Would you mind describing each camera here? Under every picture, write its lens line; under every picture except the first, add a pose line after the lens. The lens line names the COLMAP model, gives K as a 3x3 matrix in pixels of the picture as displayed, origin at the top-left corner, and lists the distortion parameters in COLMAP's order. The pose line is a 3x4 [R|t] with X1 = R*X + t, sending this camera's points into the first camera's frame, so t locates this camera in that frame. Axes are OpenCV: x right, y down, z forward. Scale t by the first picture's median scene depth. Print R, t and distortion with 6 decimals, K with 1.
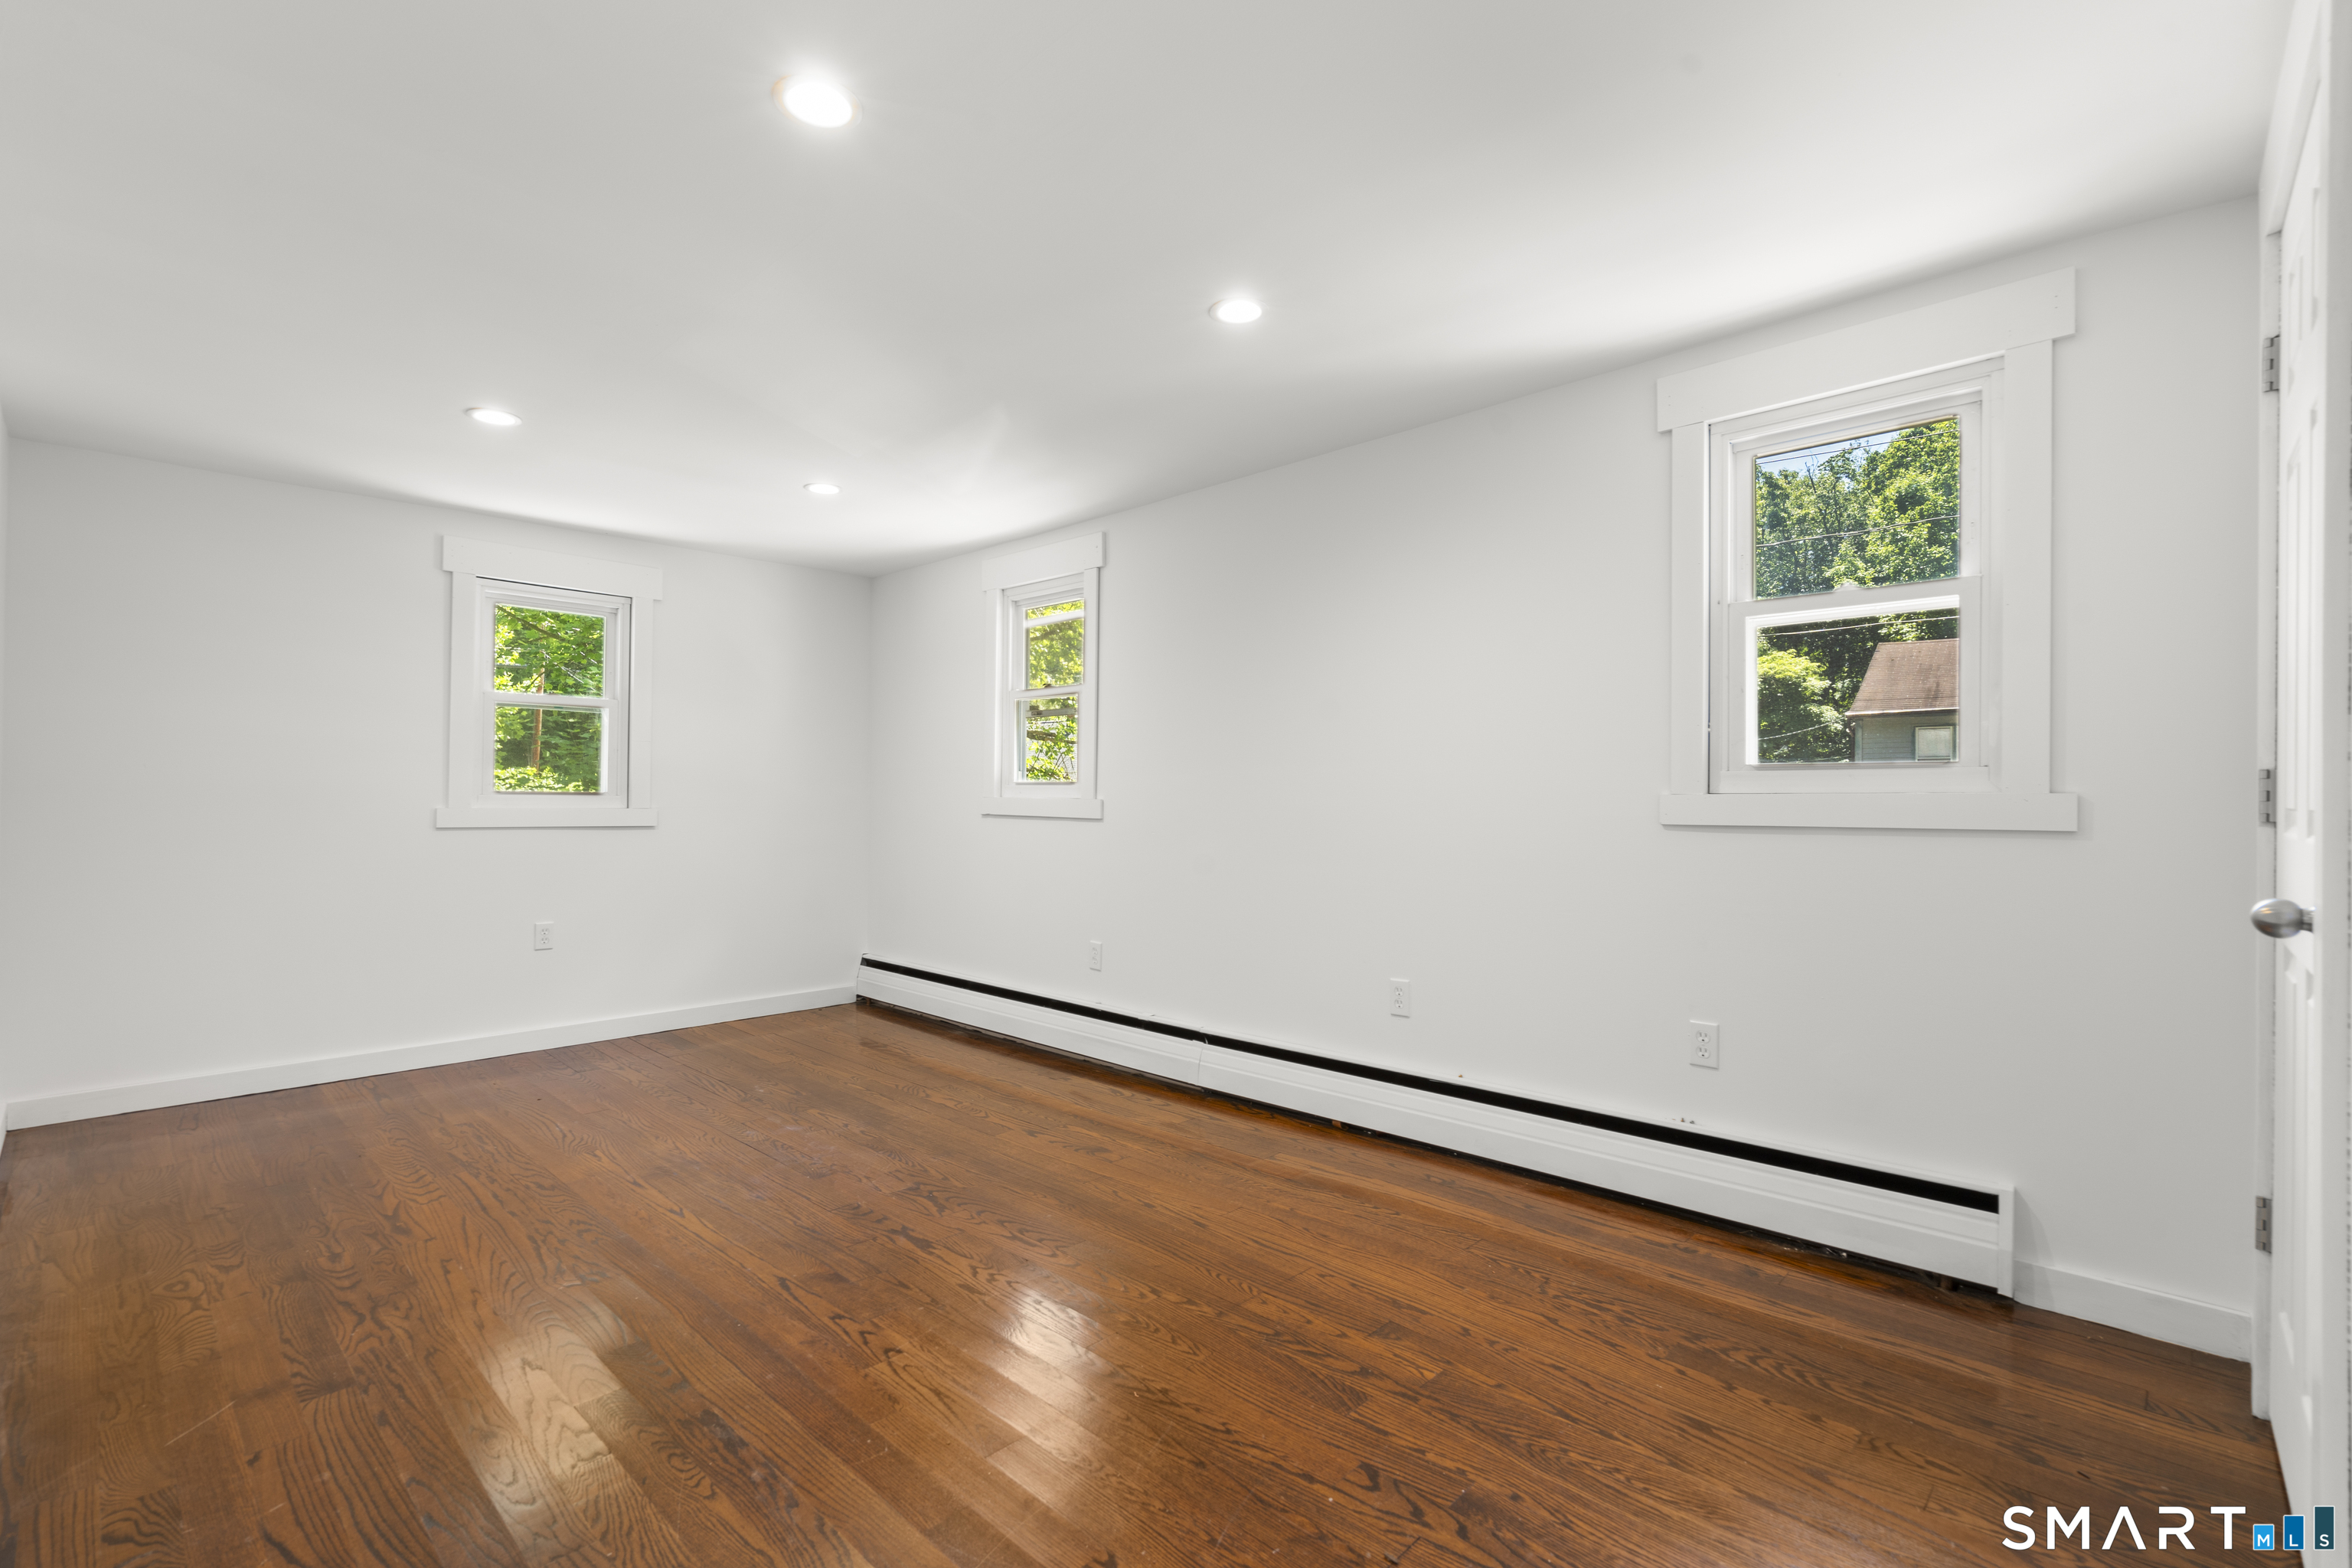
lens RADIAL K [[1057.3, 0, 1177.7], [0, 1057.3, 789.8], [0, 0, 1]] dist [-0.004756, 0.001498]
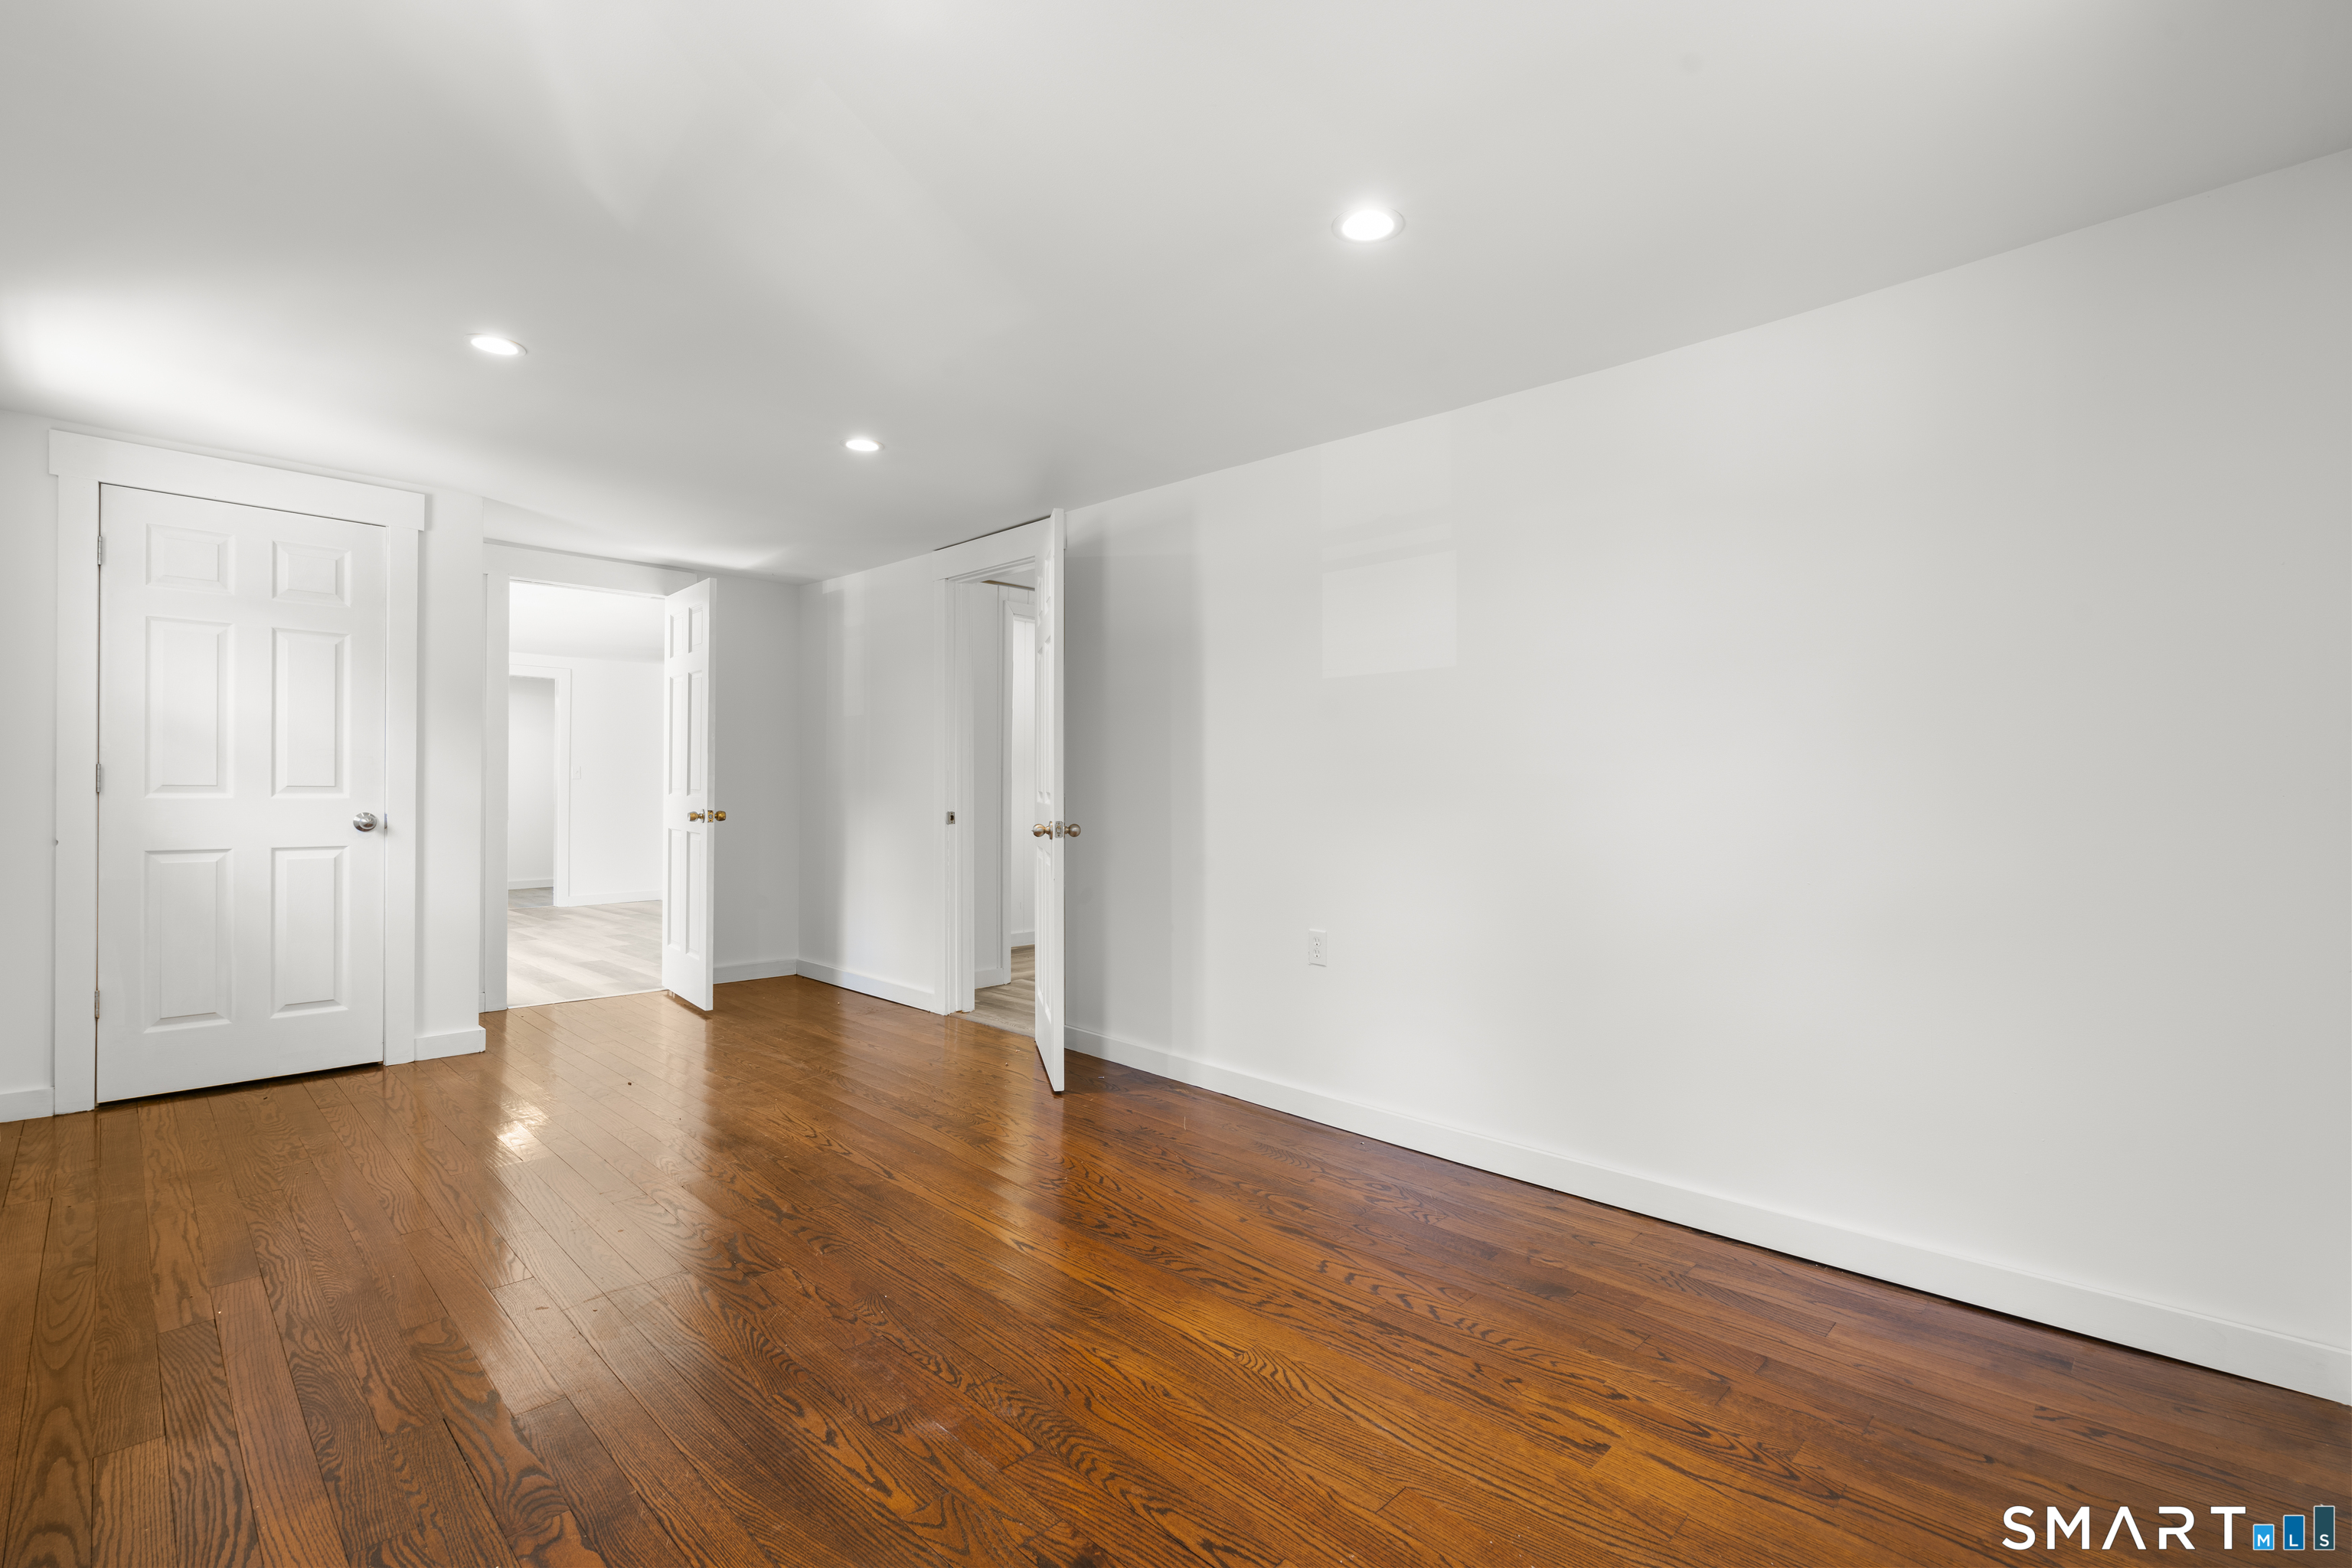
lens RADIAL K [[1057.3, 0, 1177.7], [0, 1057.3, 789.8], [0, 0, 1]] dist [-0.004756, 0.001498]
pose [[-0.999944, -0.007410, 0.007535, -0.474669], [-0.007442, 0.999963, -0.004229, 0.010146], [-0.007503, -0.004285, -0.999963, 1.482091]]
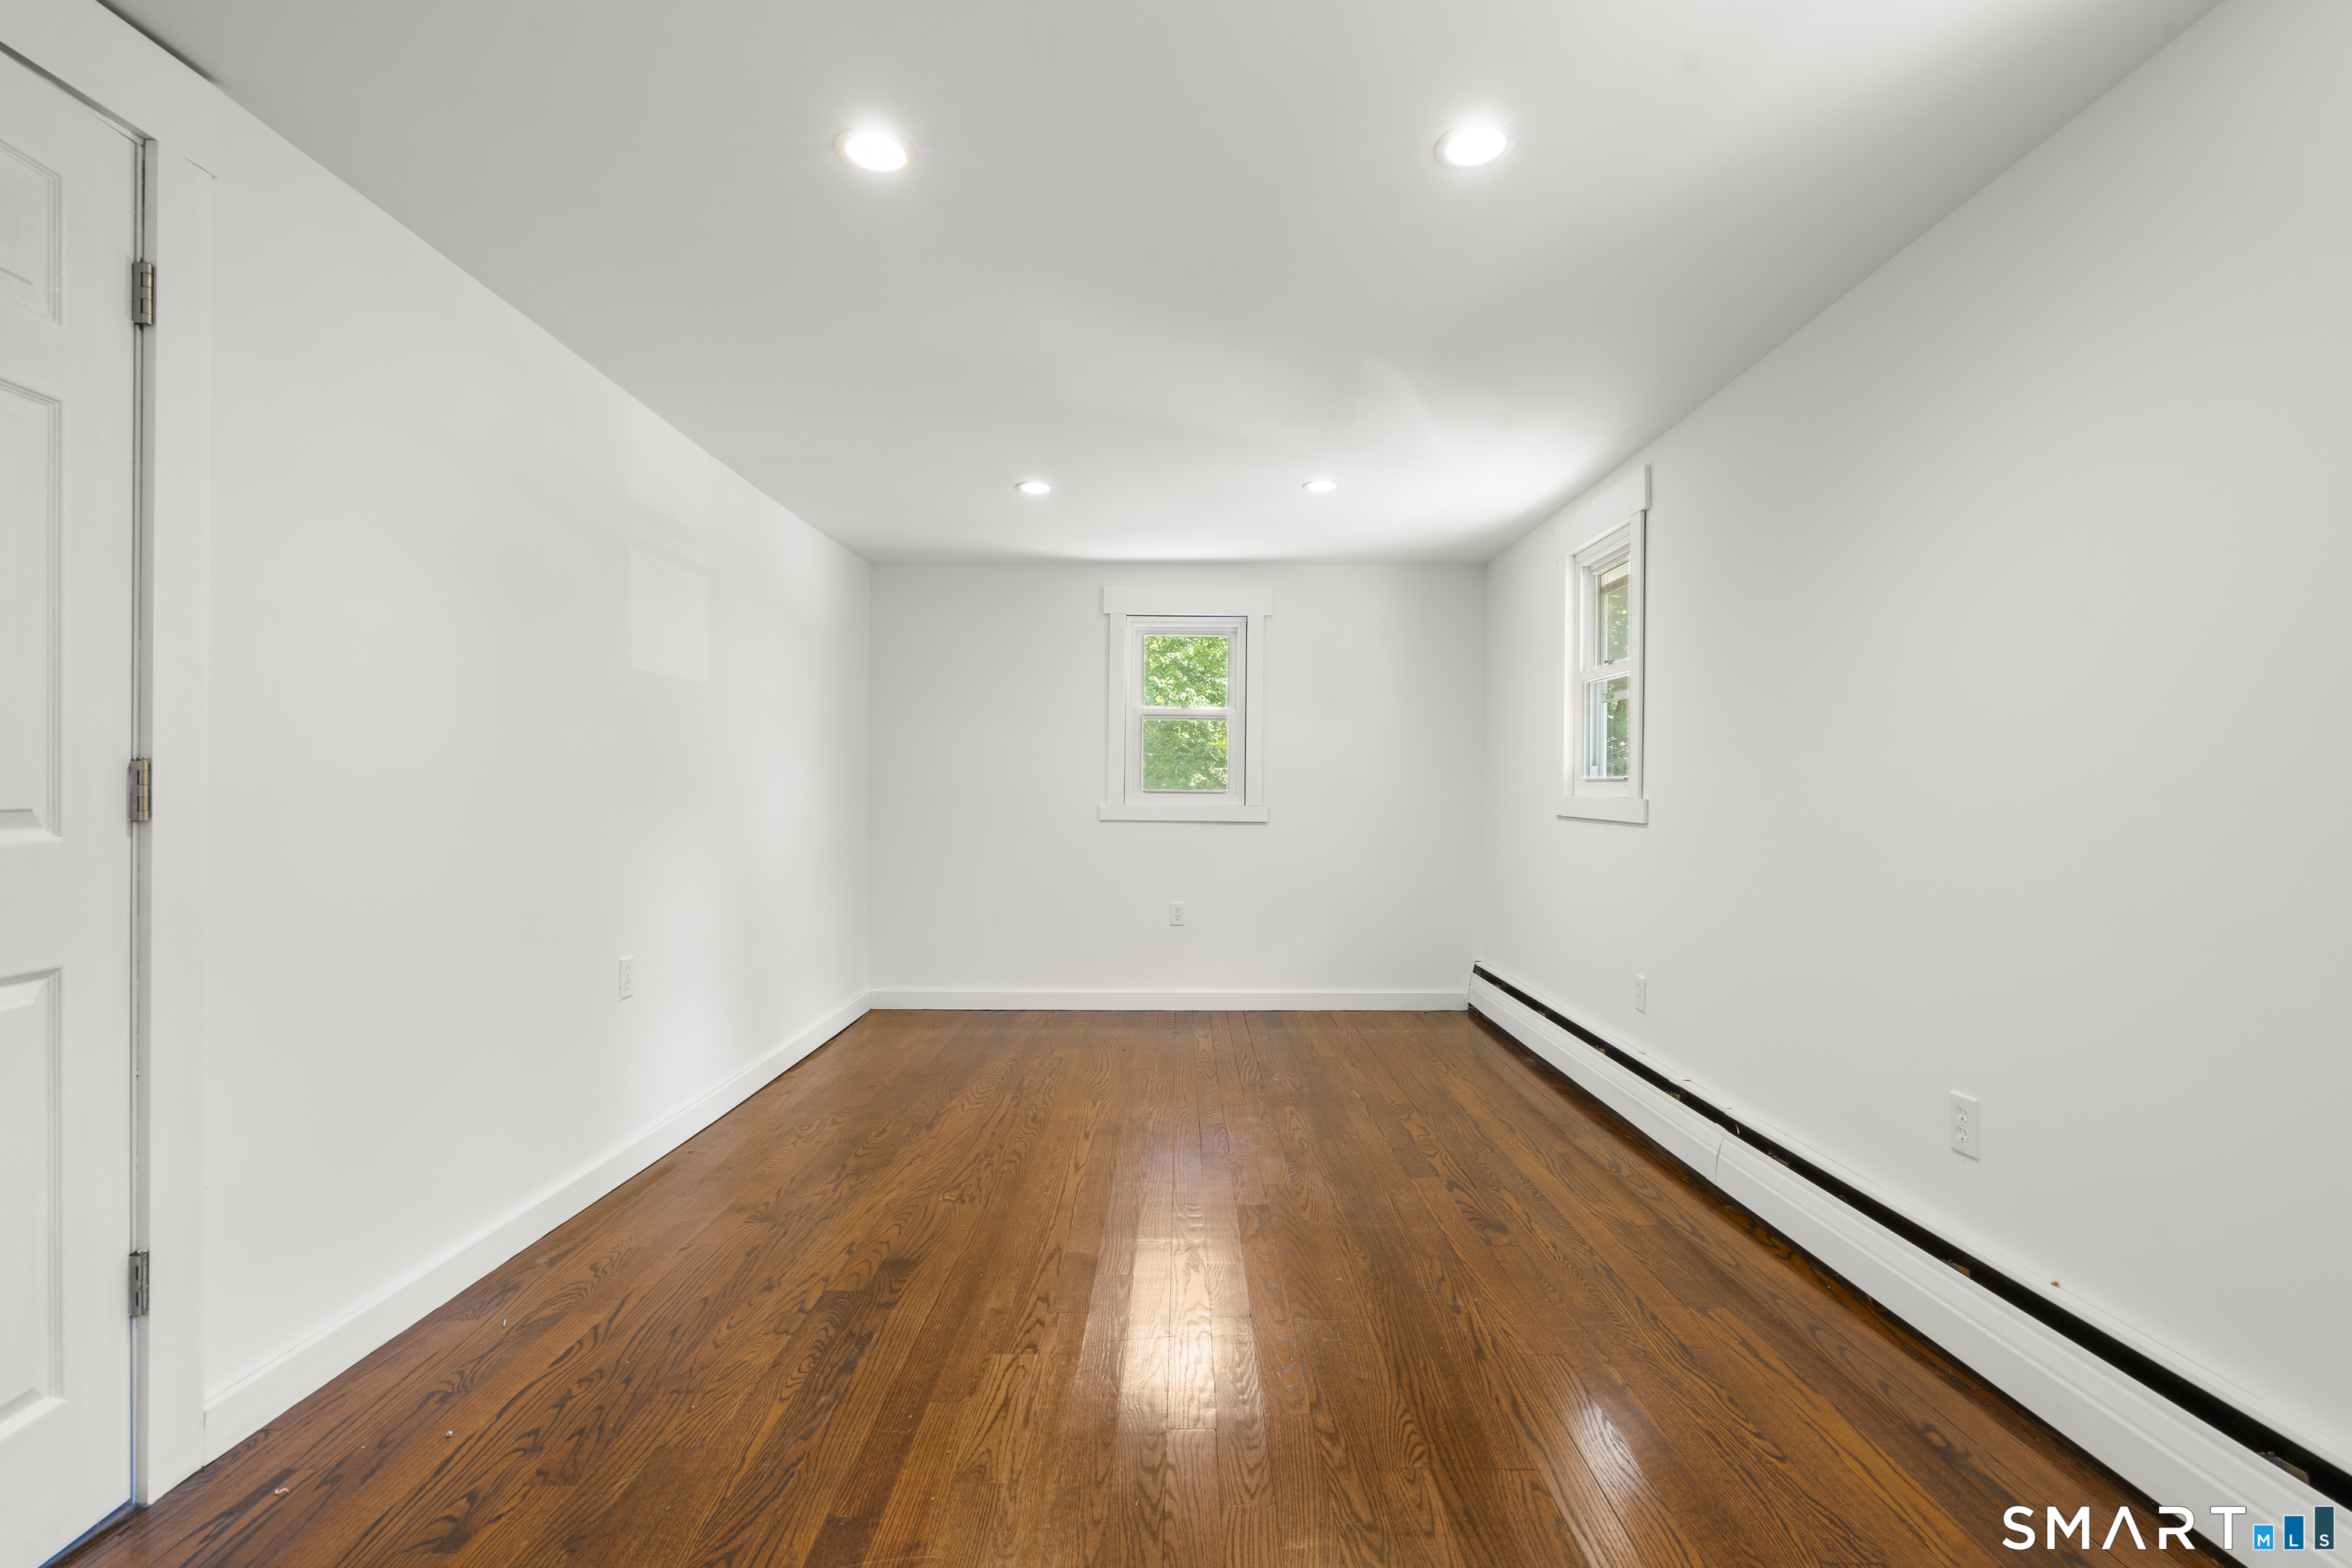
lens RADIAL K [[1057.3, 0, 1177.7], [0, 1057.3, 789.8], [0, 0, 1]] dist [-0.004756, 0.001498]
pose [[0.693445, -0.002544, -0.720505, 0.315673], [0.002591, 0.999996, -0.001038, 0.002314], [0.720505, -0.001147, 0.693449, 0.234270]]
